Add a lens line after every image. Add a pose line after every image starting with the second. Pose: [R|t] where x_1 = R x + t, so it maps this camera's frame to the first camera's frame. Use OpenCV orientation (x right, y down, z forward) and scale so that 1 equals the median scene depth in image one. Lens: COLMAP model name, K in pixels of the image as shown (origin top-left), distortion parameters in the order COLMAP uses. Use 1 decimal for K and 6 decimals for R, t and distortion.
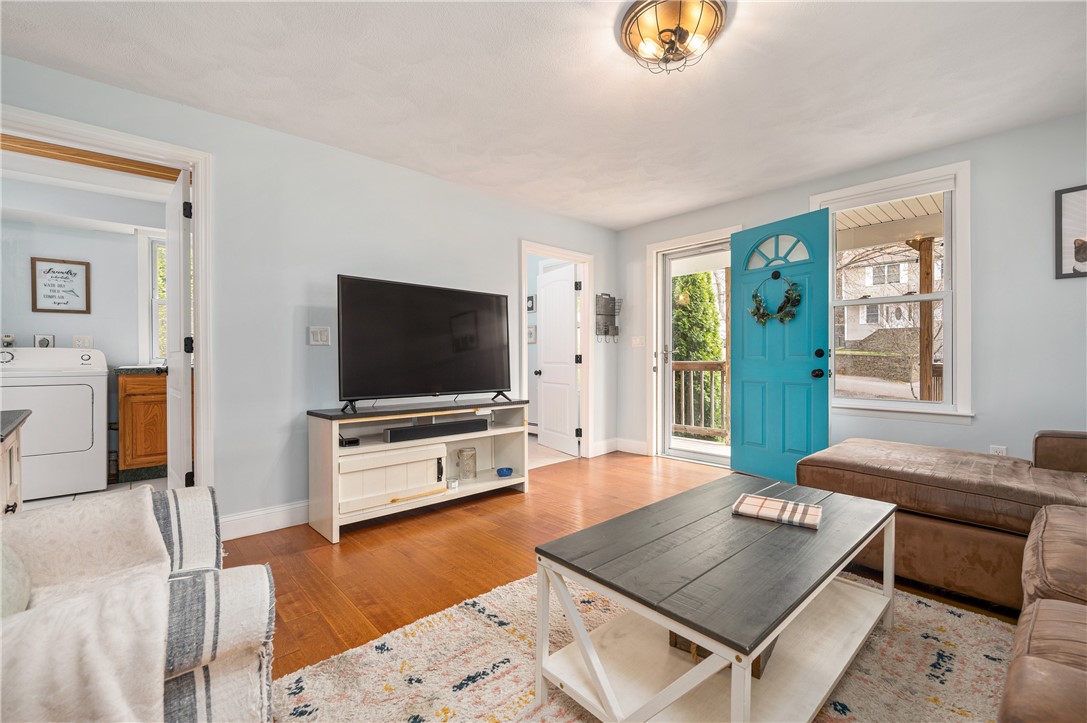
lens RADIAL K [[452.3, 0, 539.6], [0, 452.3, 359.7], [0, 0, 1]] dist [-0.002134, 0.000329]
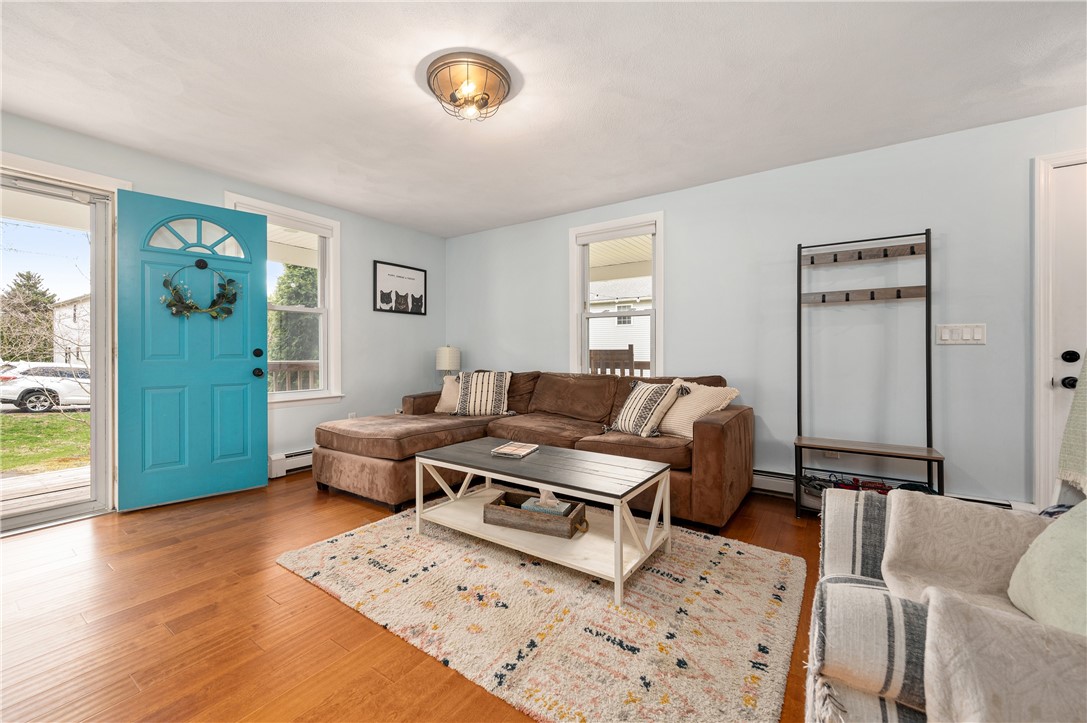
lens RADIAL K [[445.5, 0, 522.7], [0, 445.5, 354.3], [0, 0, 1]] dist [-0.002709, -0.000284]
pose [[-0.206010, 0.003580, 0.978543, -0.487143], [0.008729, 0.999960, -0.001821, -0.003955], [-0.978511, 0.008166, -0.206033, 0.602574]]
